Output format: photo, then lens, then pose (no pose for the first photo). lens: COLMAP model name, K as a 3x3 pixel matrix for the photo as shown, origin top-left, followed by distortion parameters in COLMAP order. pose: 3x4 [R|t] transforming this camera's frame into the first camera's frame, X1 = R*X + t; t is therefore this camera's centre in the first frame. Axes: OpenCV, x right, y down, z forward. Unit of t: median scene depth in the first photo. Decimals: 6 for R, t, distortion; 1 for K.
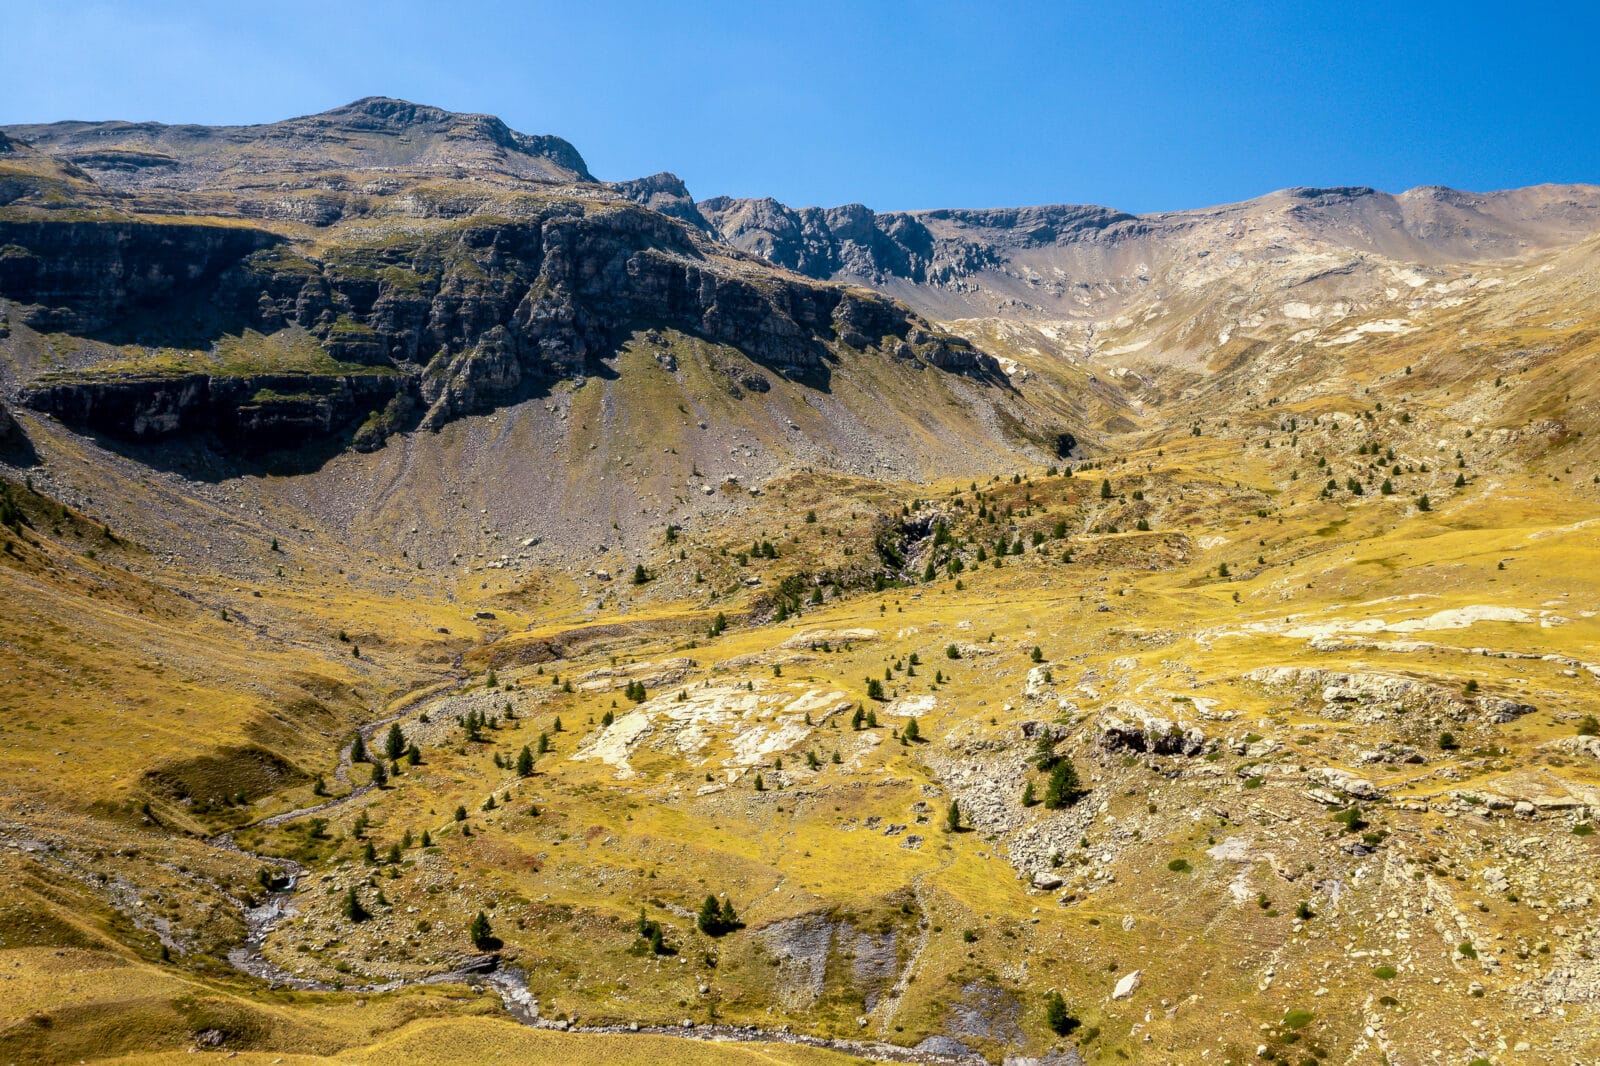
lens RADIAL K [[1317.7, 0, 798.8], [0, 1317.7, 529.3], [0, 0, 1]] dist [-0.018908, 0.039873]
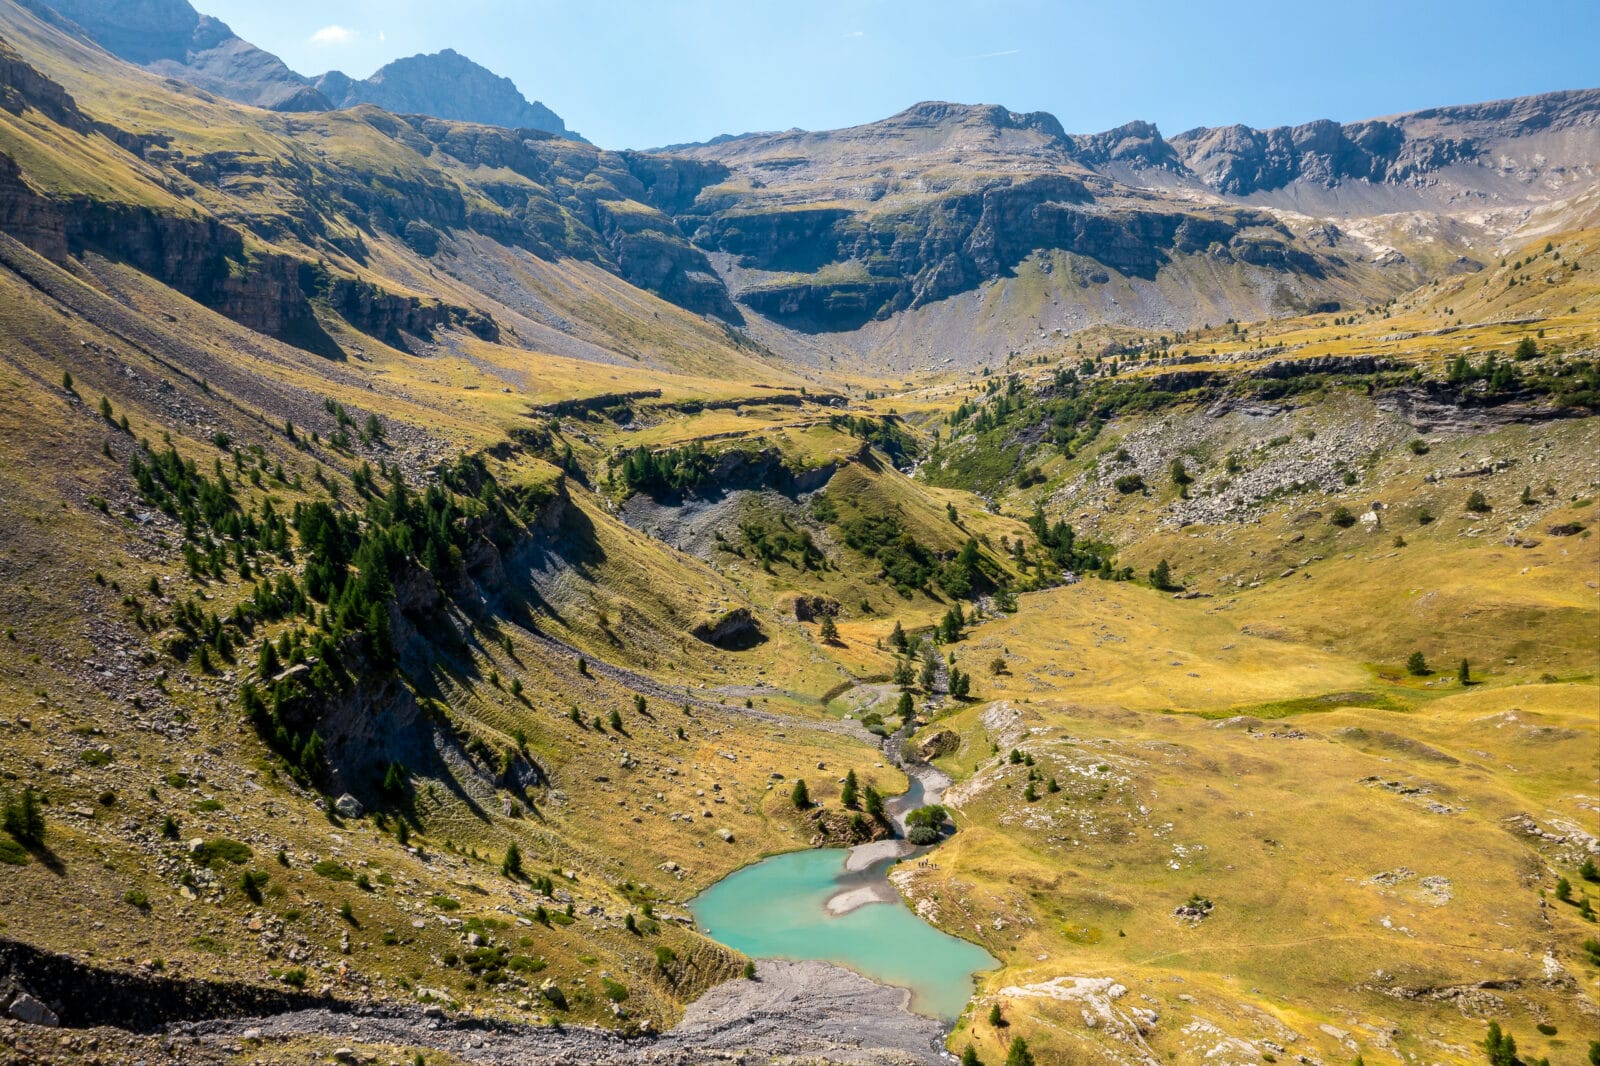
lens RADIAL K [[1317.7, 0, 797.5], [0, 1317.7, 536.8], [0, 0, 1]] dist [-0.018908, 0.039873]
pose [[0.891874, 0.047322, -0.449801, 0.364204], [-0.009816, 0.996302, 0.085352, 0.076642], [0.452177, -0.071708, 0.889041, -0.669444]]
